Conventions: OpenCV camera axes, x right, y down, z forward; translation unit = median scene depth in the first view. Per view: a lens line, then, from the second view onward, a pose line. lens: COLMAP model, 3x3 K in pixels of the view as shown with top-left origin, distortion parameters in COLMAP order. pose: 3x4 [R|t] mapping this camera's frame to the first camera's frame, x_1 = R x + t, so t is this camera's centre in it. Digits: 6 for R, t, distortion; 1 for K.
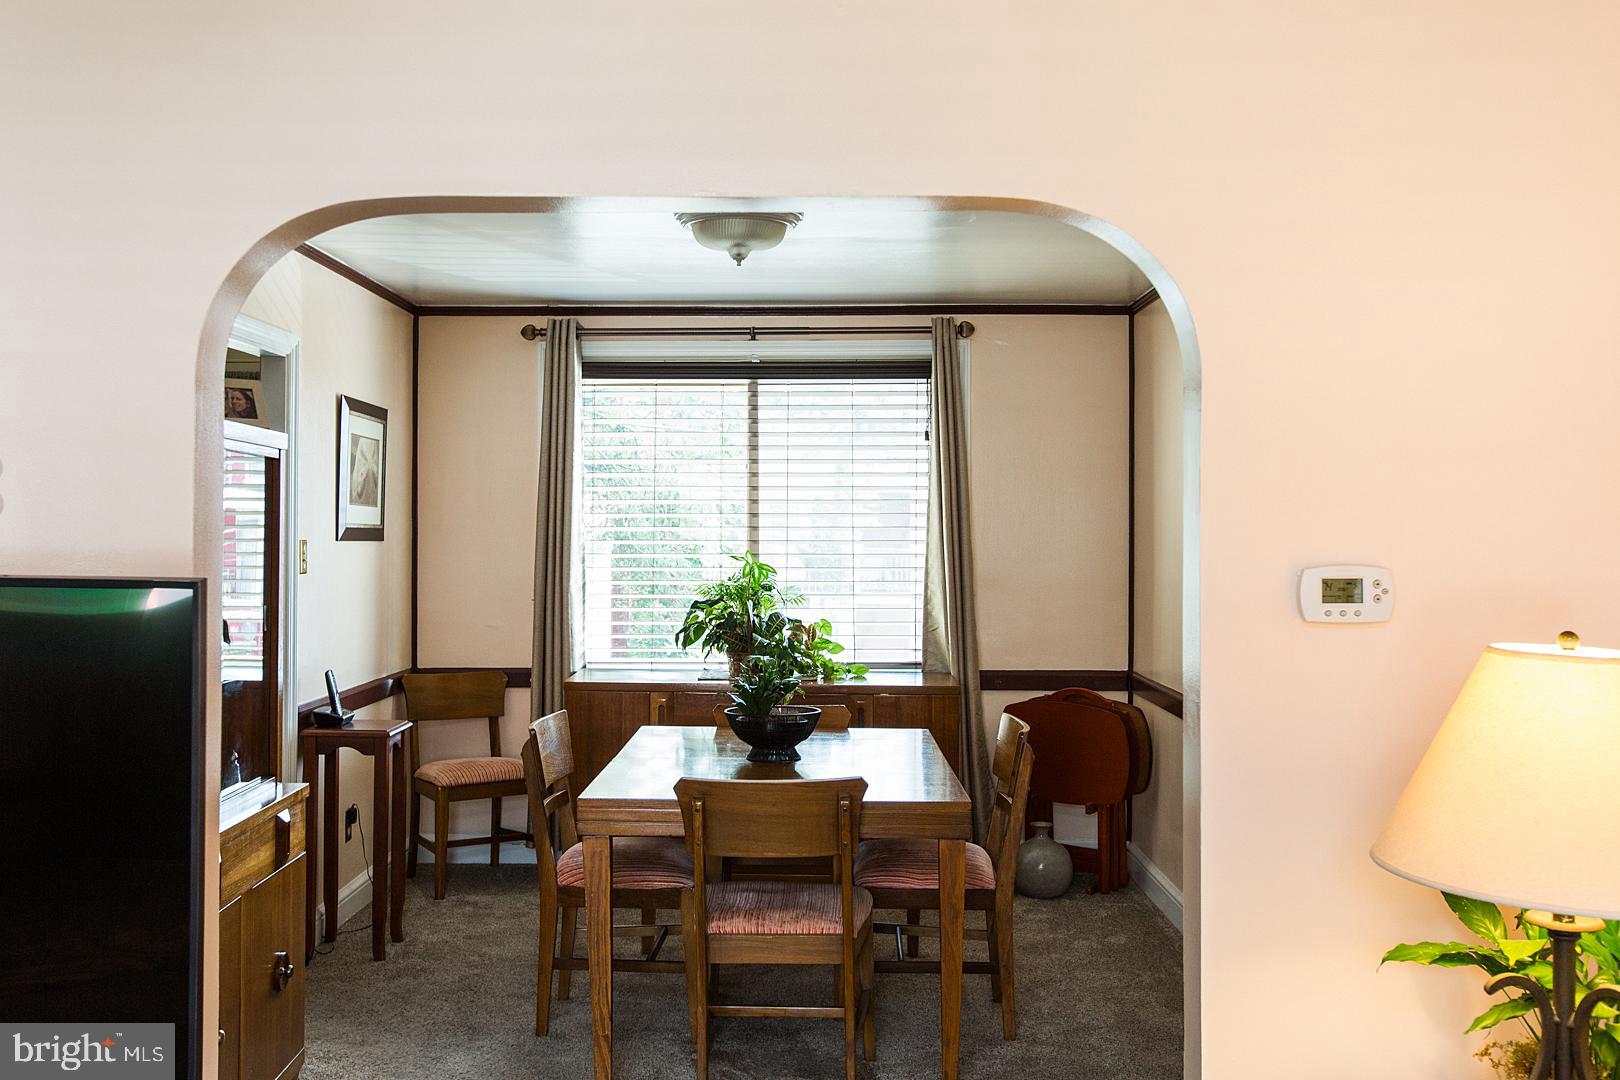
lens RADIAL K [[1598.6, 0, 758.9], [0, 1598.6, 510.4], [0, 0, 1]] dist [-0.005122, 0.000000]
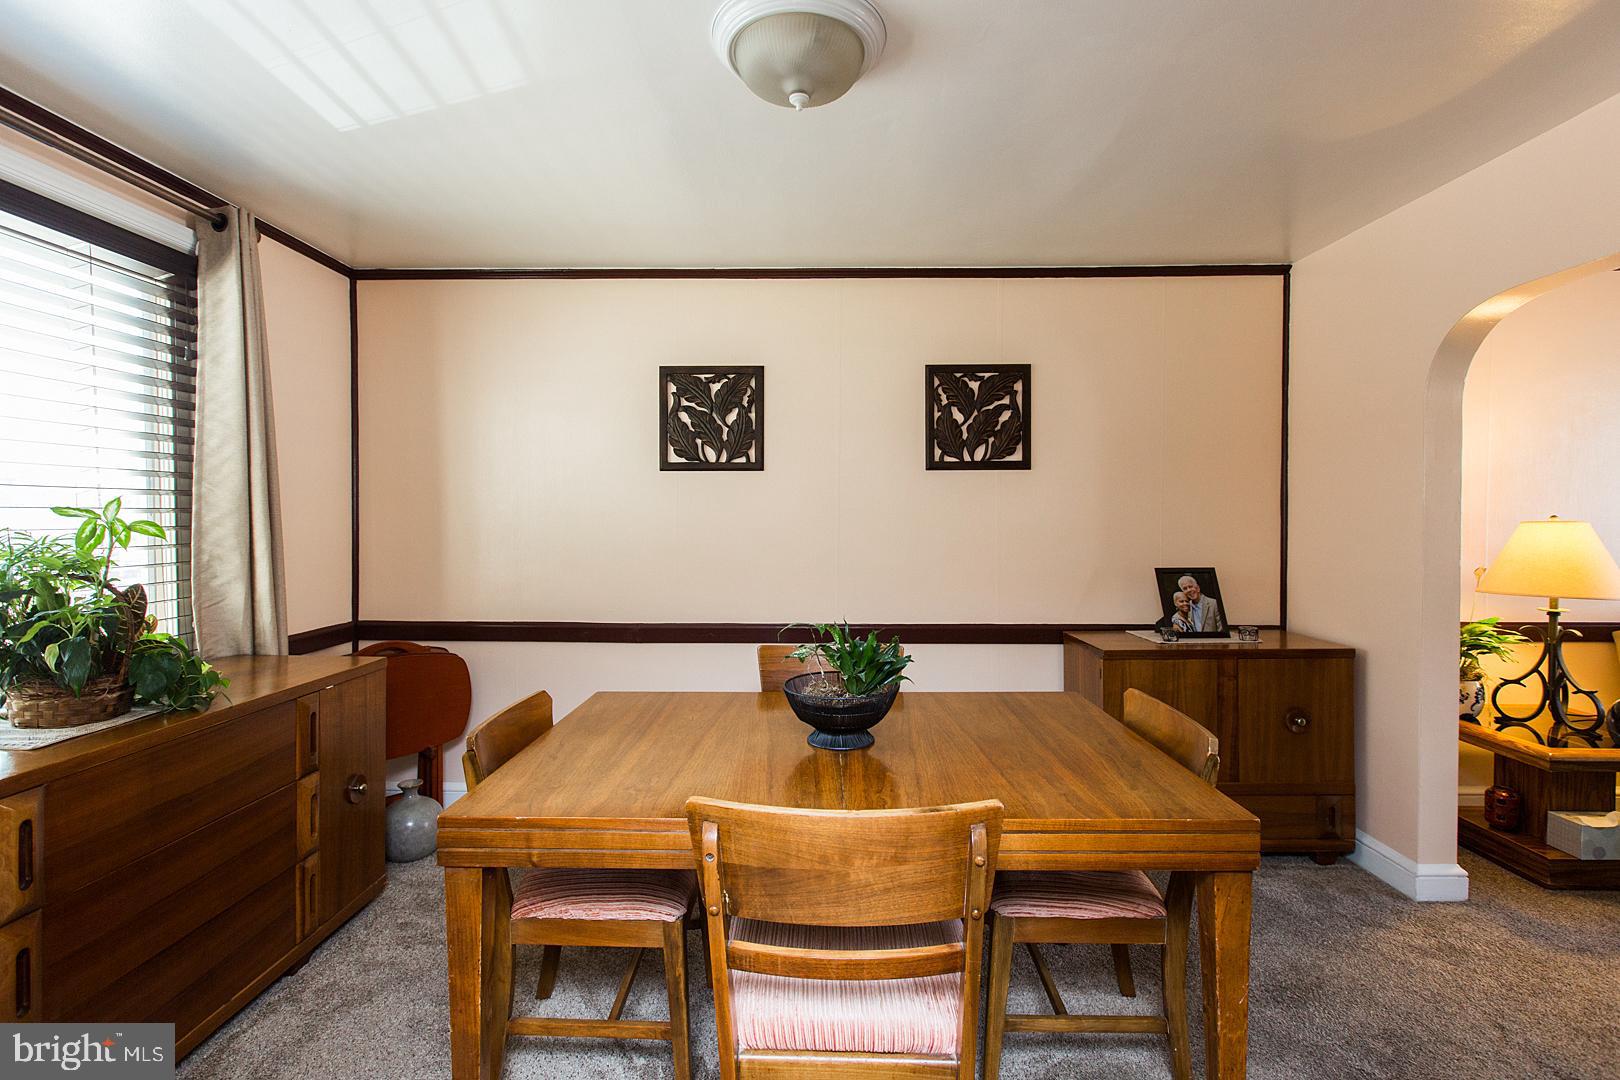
lens RADIAL K [[749.8, 0, 799.0], [0, 749.8, 531.6], [0, 0, 1]] dist [0.005078, -0.002161]
pose [[0.004145, -0.022399, 0.999741, -0.283399], [-0.016606, 0.999610, 0.022465, 0.029739], [-0.999854, -0.016694, 0.003771, 0.752702]]
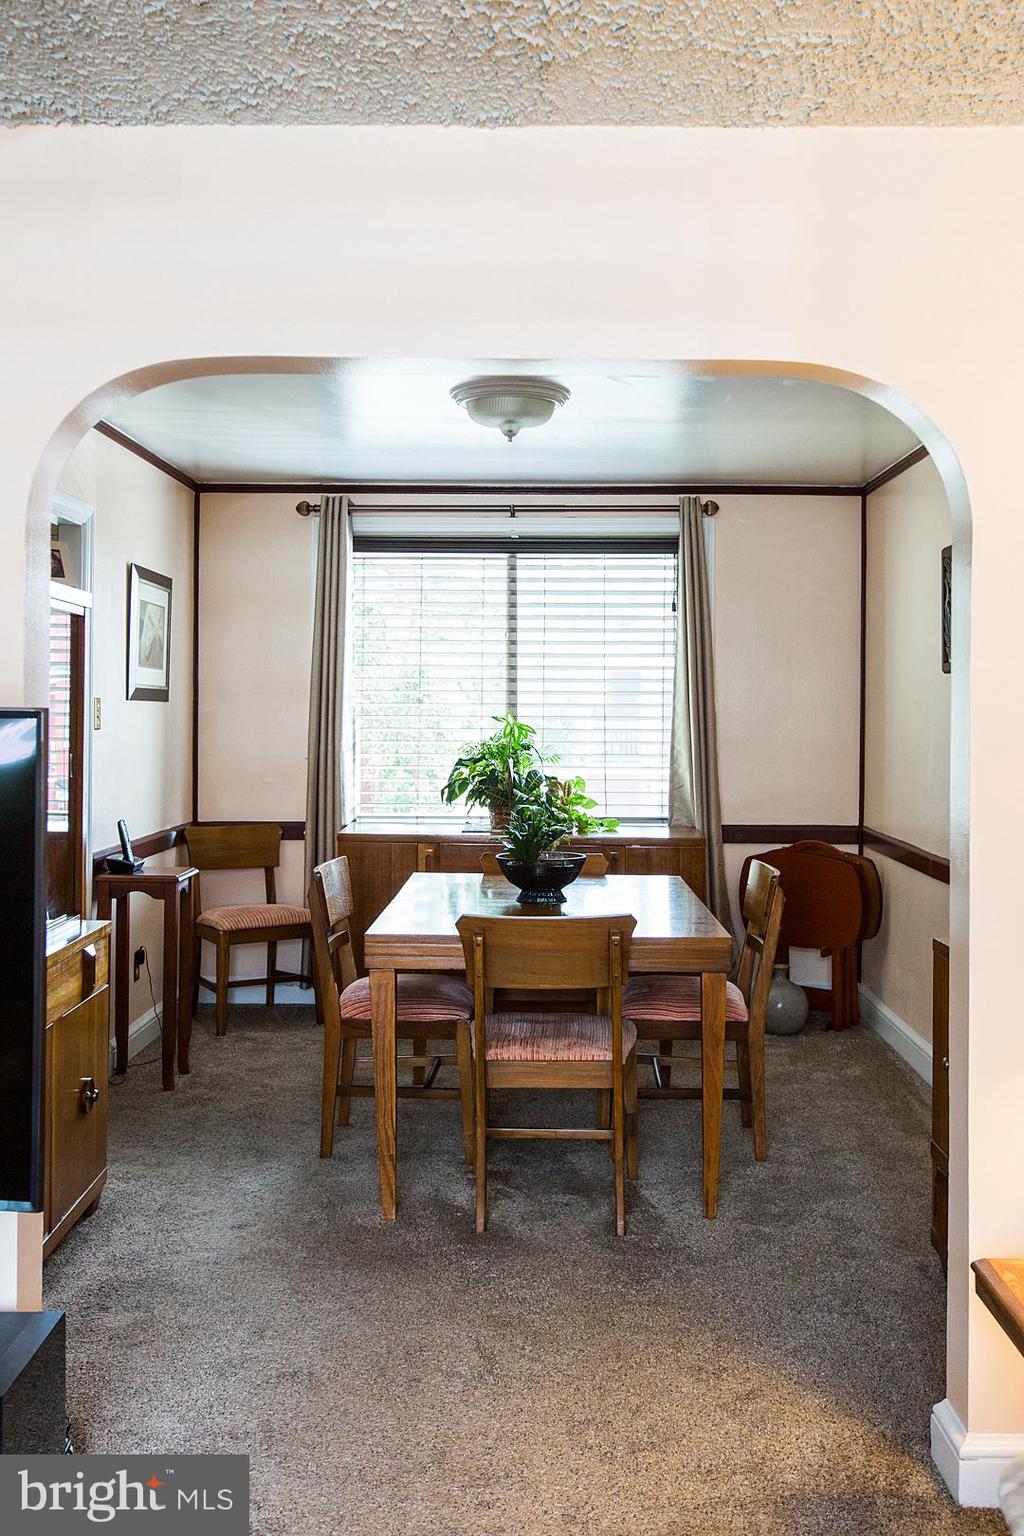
lens RADIAL K [[1479.2, 0, 520.9], [0, 1479.2, 701.9], [0, 0, 1]] dist [0.001244, 0.000000]
pose [[0.999810, 0.004167, 0.019028, -0.017860], [-0.004332, 0.999953, 0.008672, 0.009696], [-0.018991, -0.008753, 0.999781, 0.005313]]
